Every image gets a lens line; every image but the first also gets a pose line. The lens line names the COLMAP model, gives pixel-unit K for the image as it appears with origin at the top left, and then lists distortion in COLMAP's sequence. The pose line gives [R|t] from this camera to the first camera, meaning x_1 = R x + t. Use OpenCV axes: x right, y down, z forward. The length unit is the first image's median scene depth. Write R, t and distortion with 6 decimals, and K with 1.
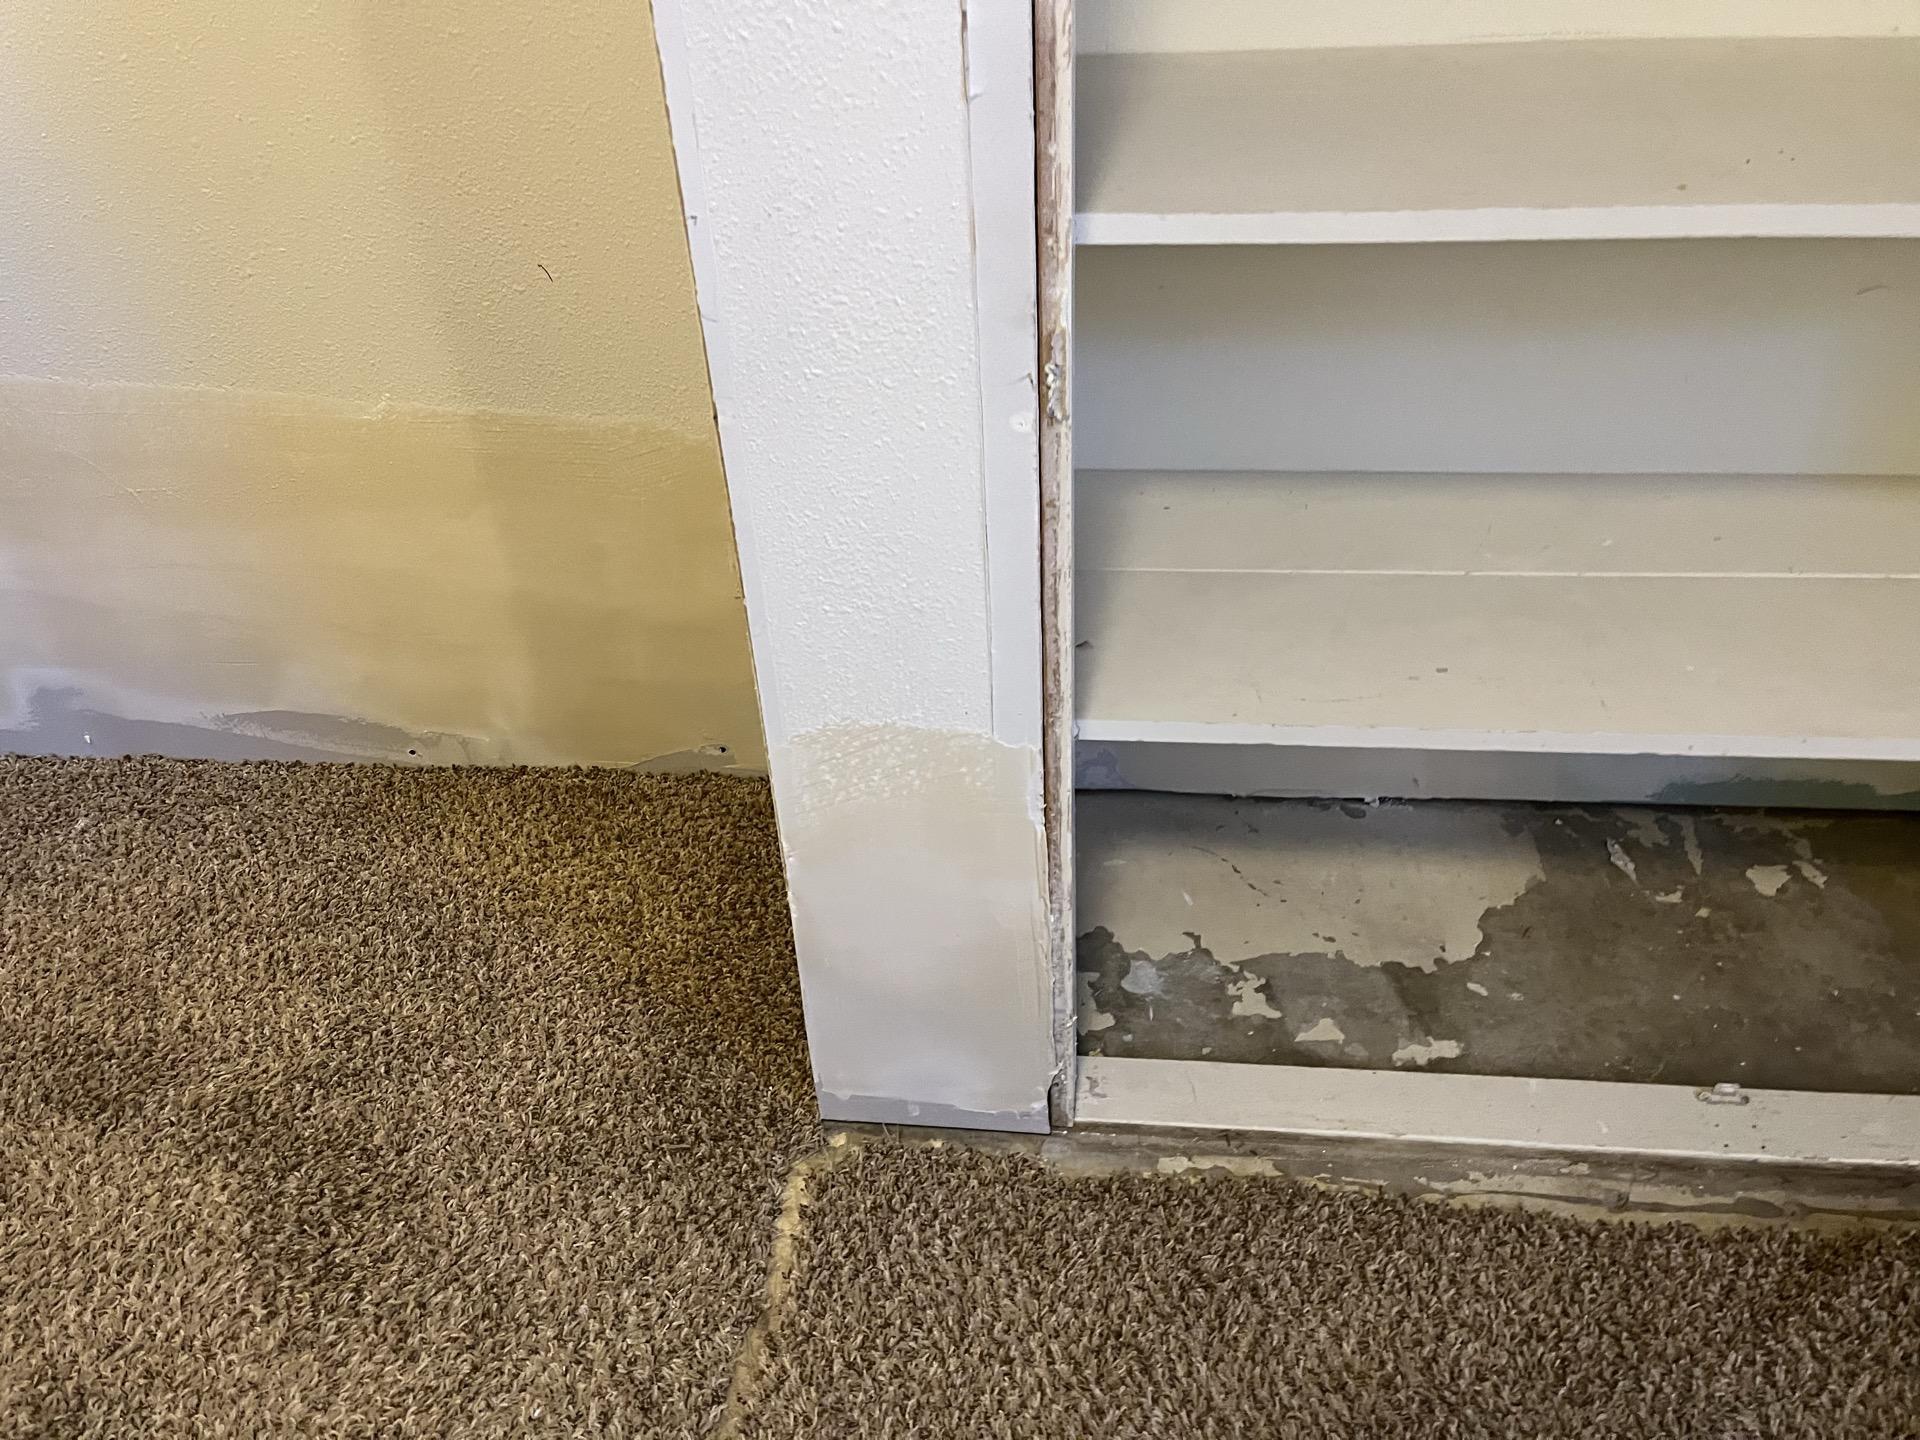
lens RADIAL K [[1413.8, 0, 981.9], [0, 1413.8, 720.9], [0, 0, 1]] dist [0.099193, -0.111768]
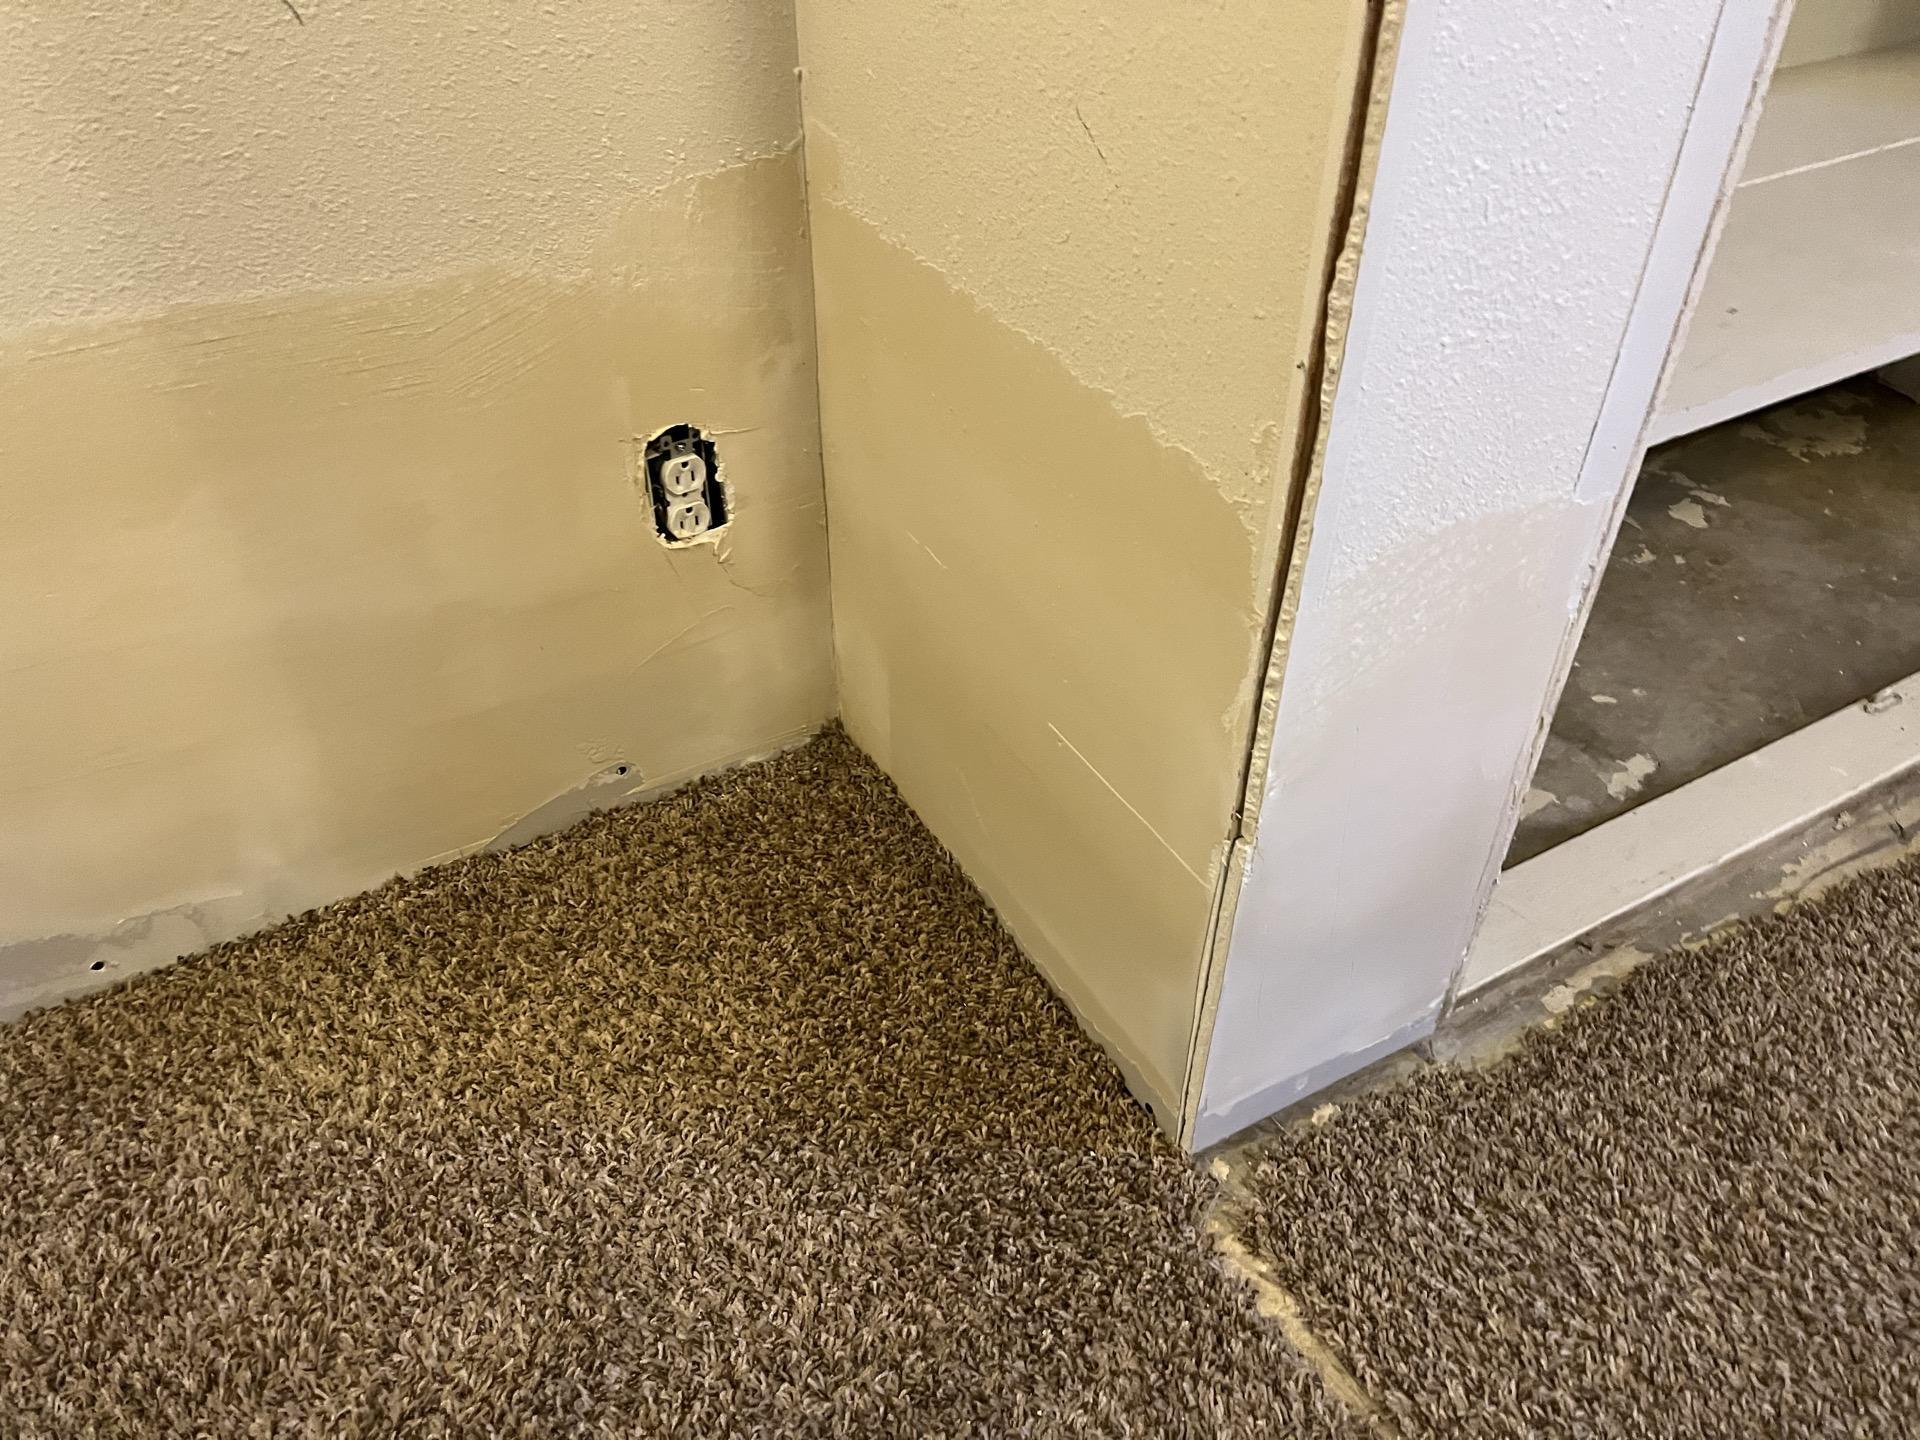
lens RADIAL K [[1413.8, 0, 981.9], [0, 1413.8, 720.9], [0, 0, 1]] dist [0.099193, -0.111768]
pose [[0.822075, -0.335570, 0.459984, -0.432223], [0.309248, 0.941473, 0.134146, -0.049793], [-0.478078, 0.031971, 0.877735, 0.399720]]
